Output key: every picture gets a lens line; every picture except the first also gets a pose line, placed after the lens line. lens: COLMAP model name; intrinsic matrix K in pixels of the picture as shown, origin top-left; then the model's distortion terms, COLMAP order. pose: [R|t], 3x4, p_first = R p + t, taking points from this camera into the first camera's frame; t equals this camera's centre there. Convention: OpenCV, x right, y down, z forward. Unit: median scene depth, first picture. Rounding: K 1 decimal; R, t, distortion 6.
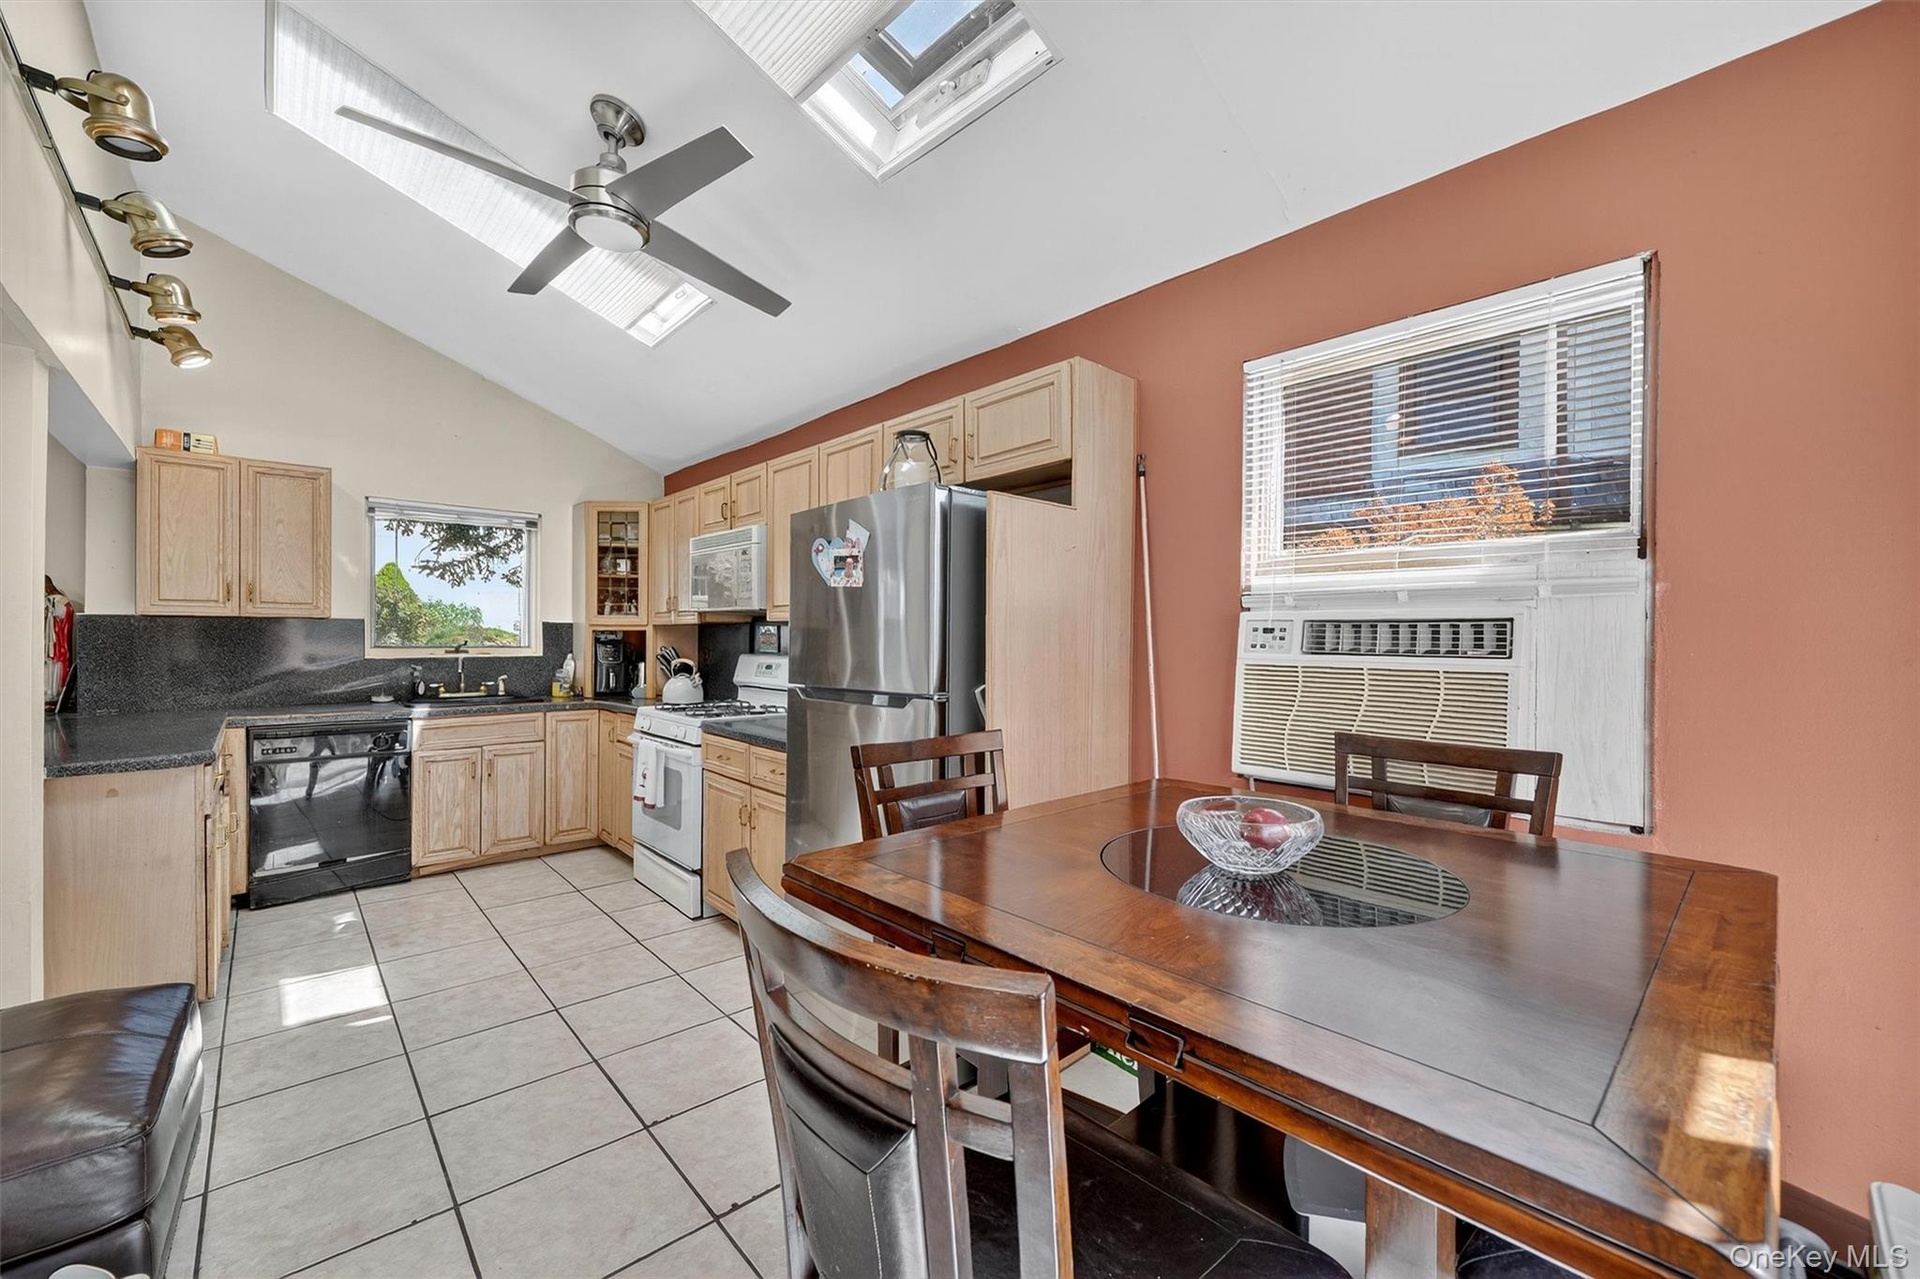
lens RADIAL K [[775.9, 0, 955.0], [0, 775.9, 644.3], [0, 0, 1]] dist [0.001071, 0.000218]
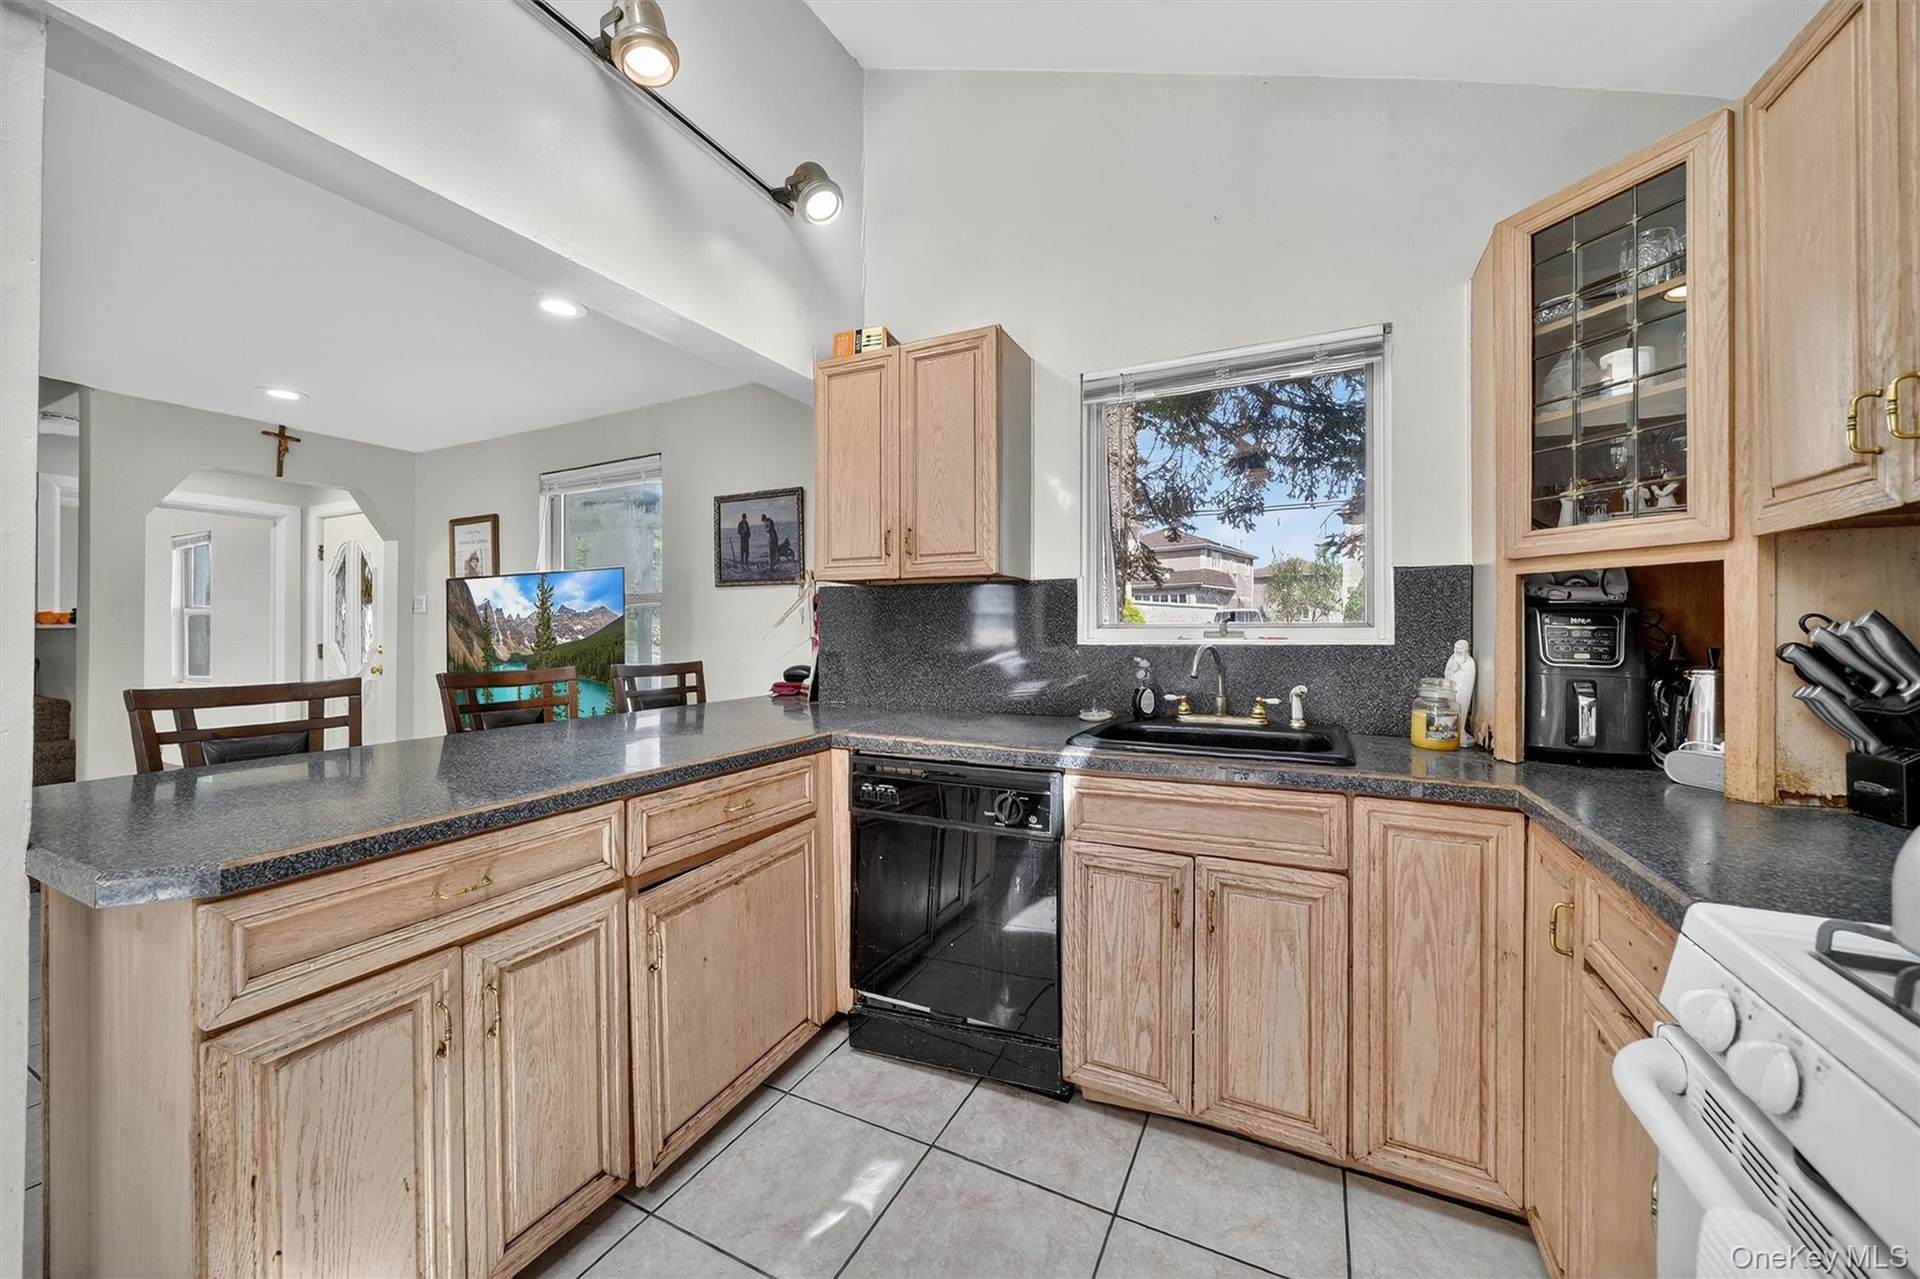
lens RADIAL K [[707.8, 0, 953.5], [0, 707.8, 628.6], [0, 0, 1]] dist [-0.002566, -0.000157]
pose [[0.366600, -0.010209, -0.930323, -0.305009], [-0.003898, 0.999914, -0.012509, 0.014002], [0.930370, 0.008212, 0.366529, 0.750150]]
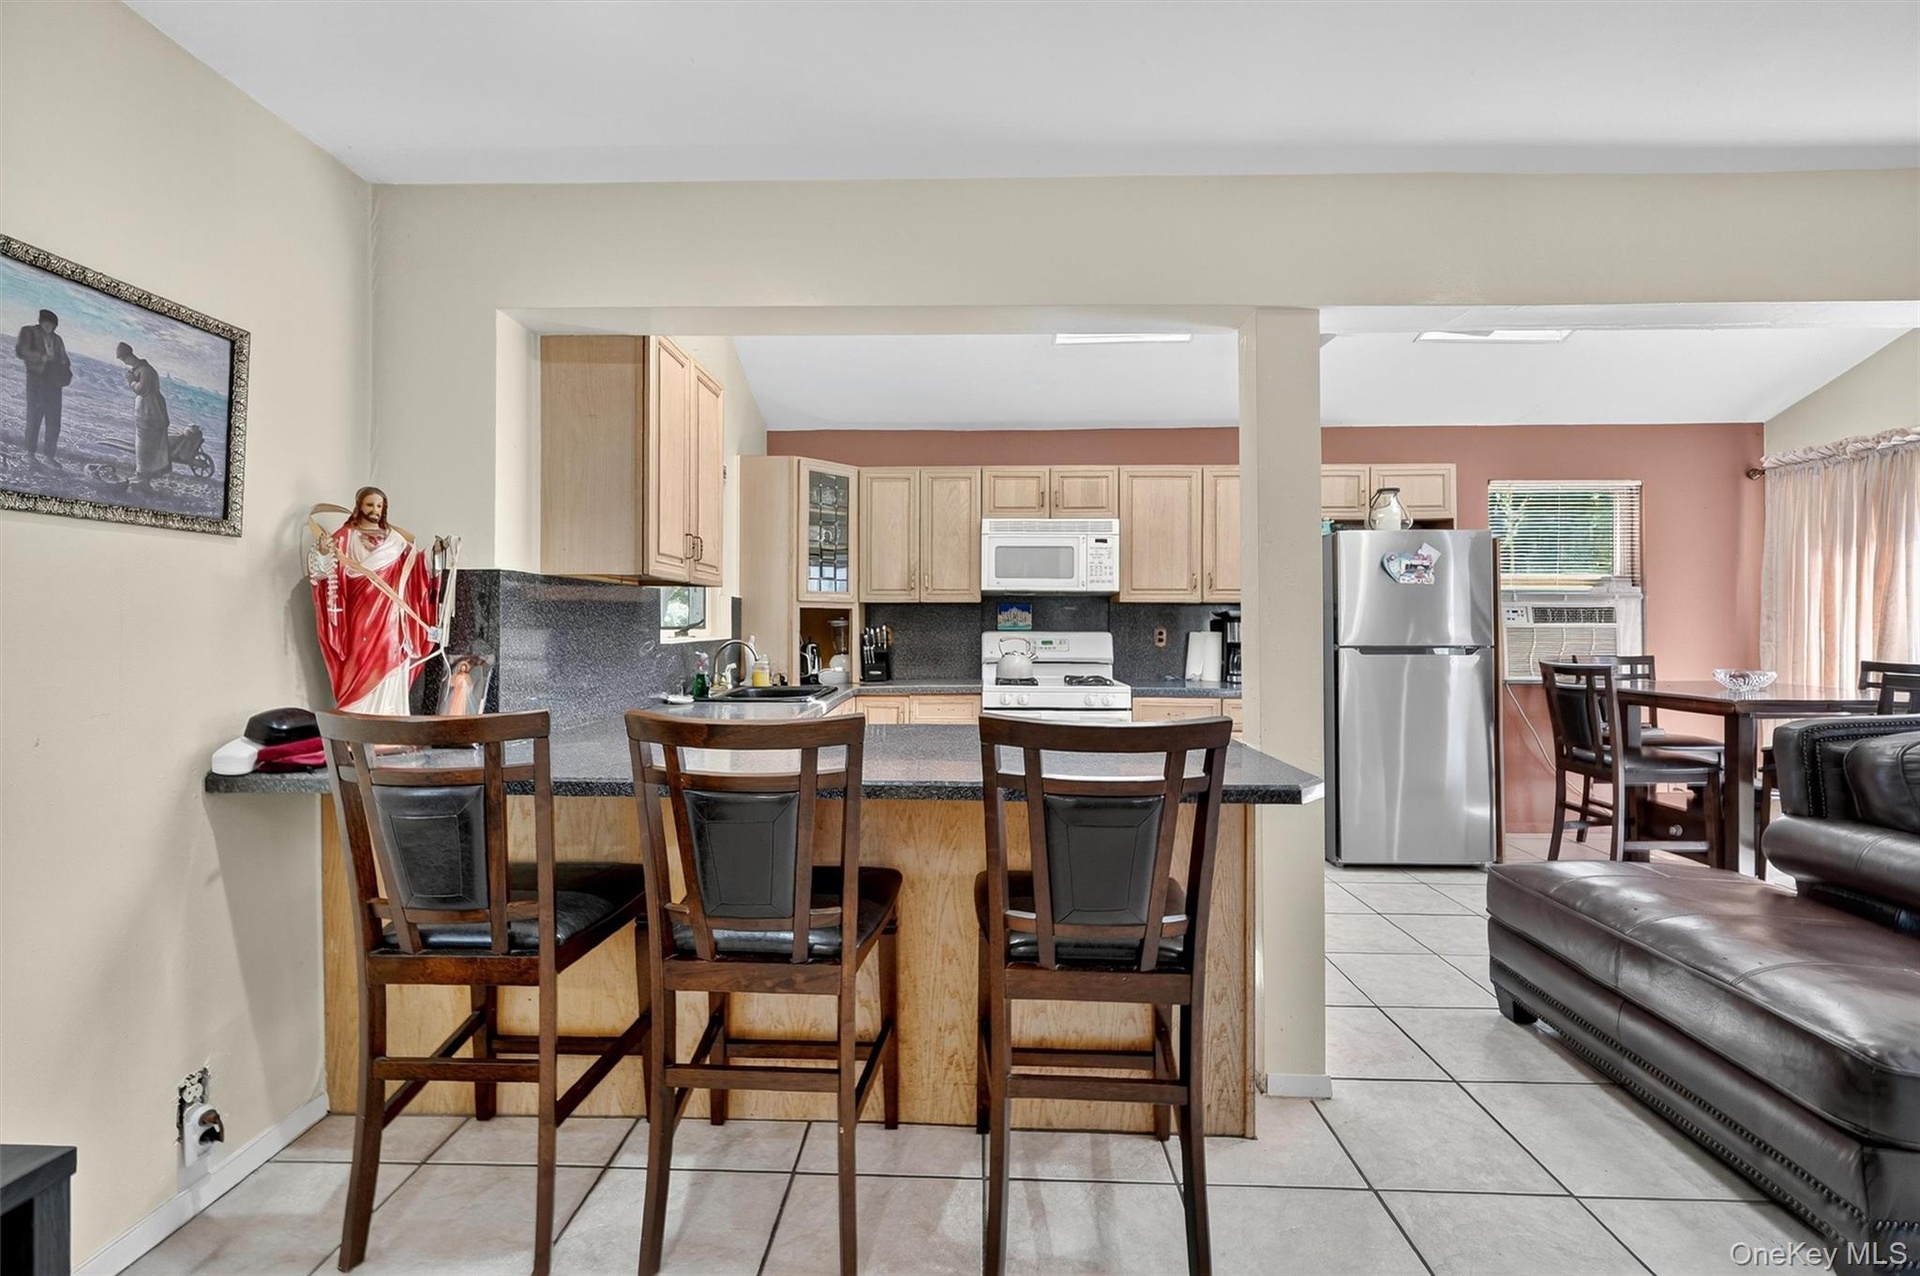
lens RADIAL K [[801.2, 0, 946.8], [0, 801.2, 614.3], [0, 0, 1]] dist [0.000404, 0.000682]
pose [[0.693021, 0.003538, 0.720908, -1.172258], [0.008223, 0.999884, -0.012812, 0.002666], [-0.720870, 0.014807, 0.692912, 0.315925]]
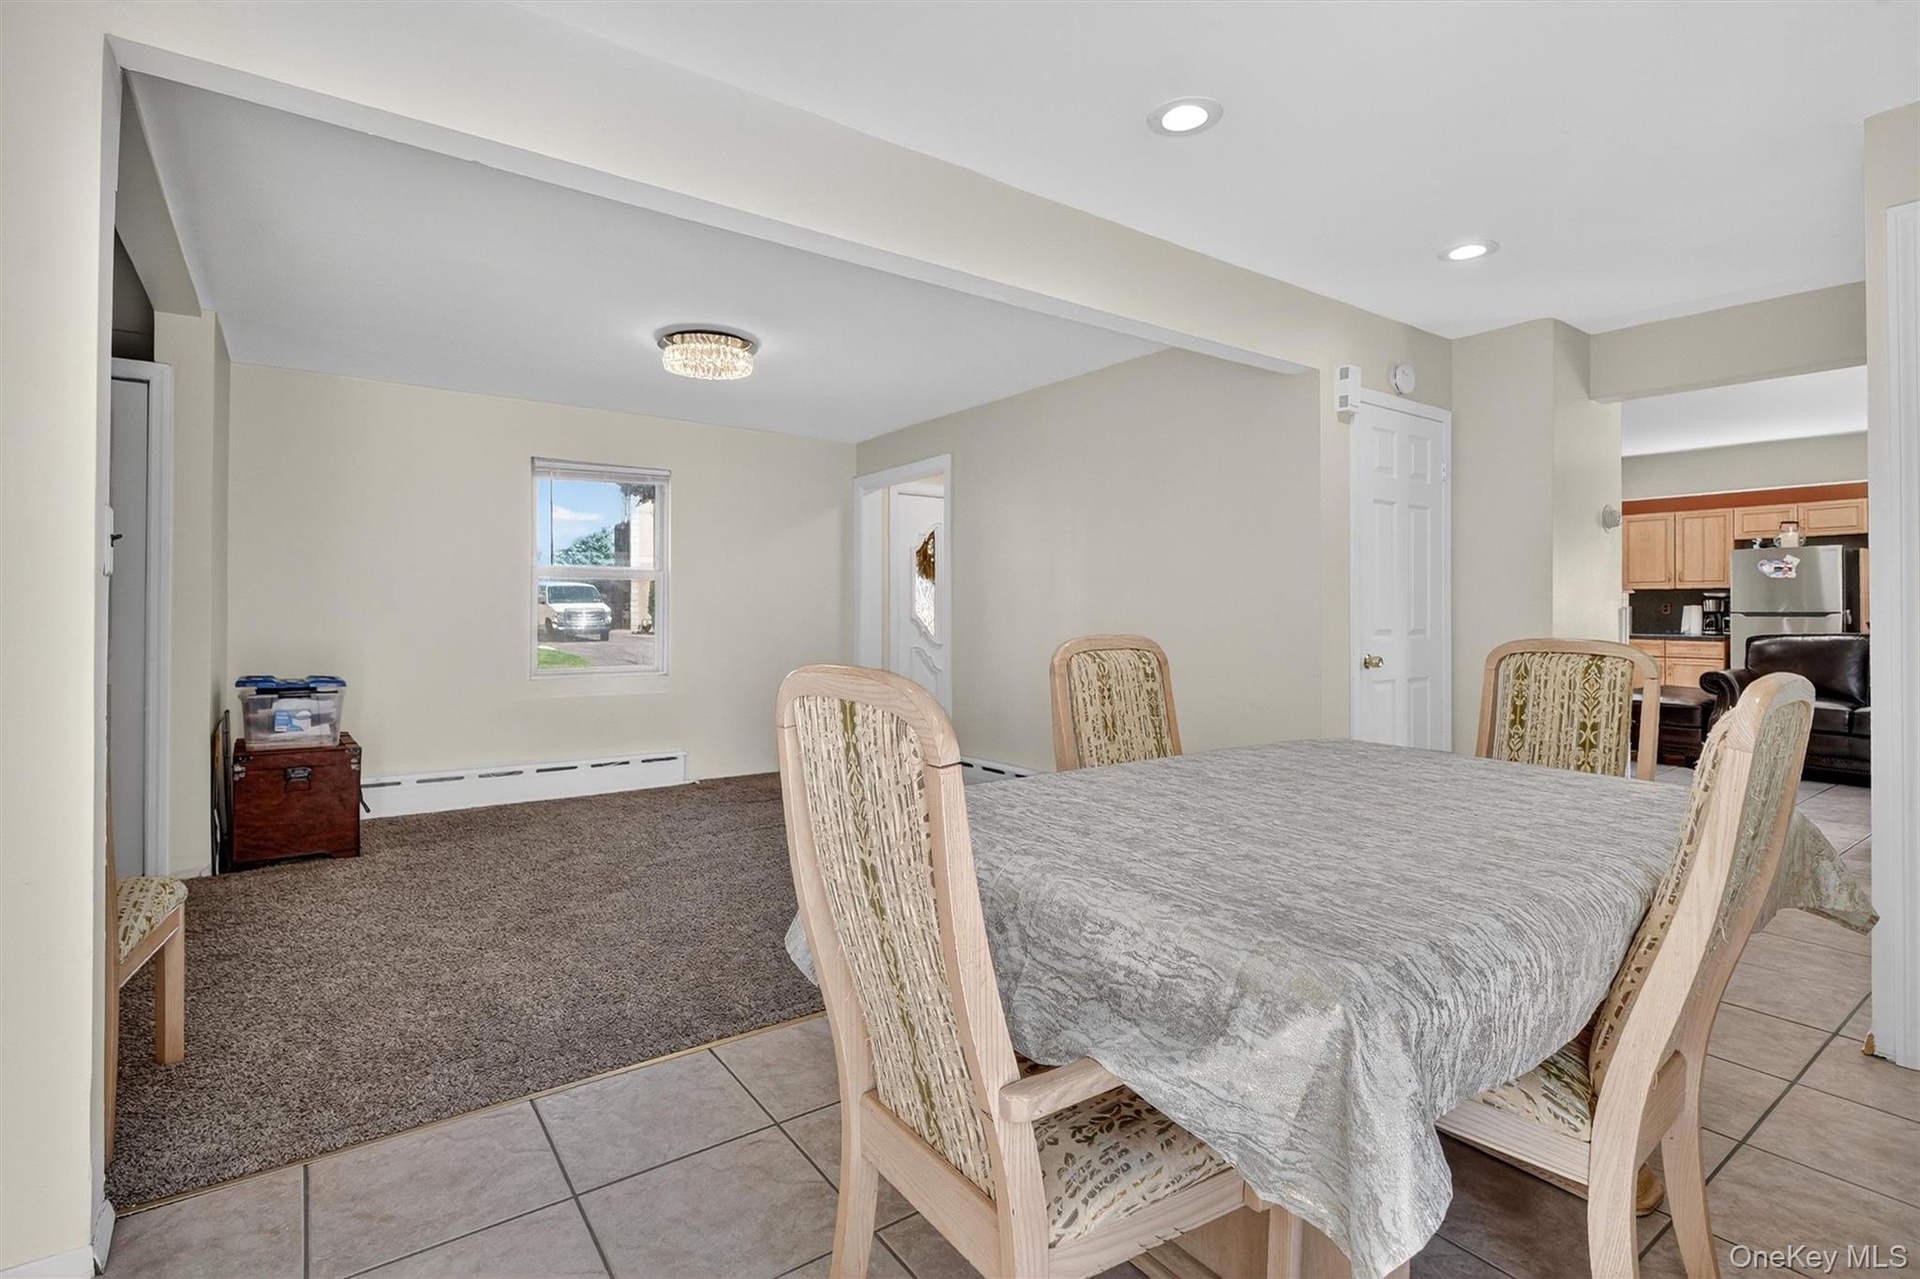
lens RADIAL K [[892.7, 0, 959.4], [0, 892.7, 630.3], [0, 0, 1]] dist [-0.010253, -0.000057]
pose [[0.994610, -0.003917, -0.103610, -1.667069], [0.005582, 0.999860, 0.015785, 0.032422], [0.103534, -0.016279, 0.994493, -1.529105]]
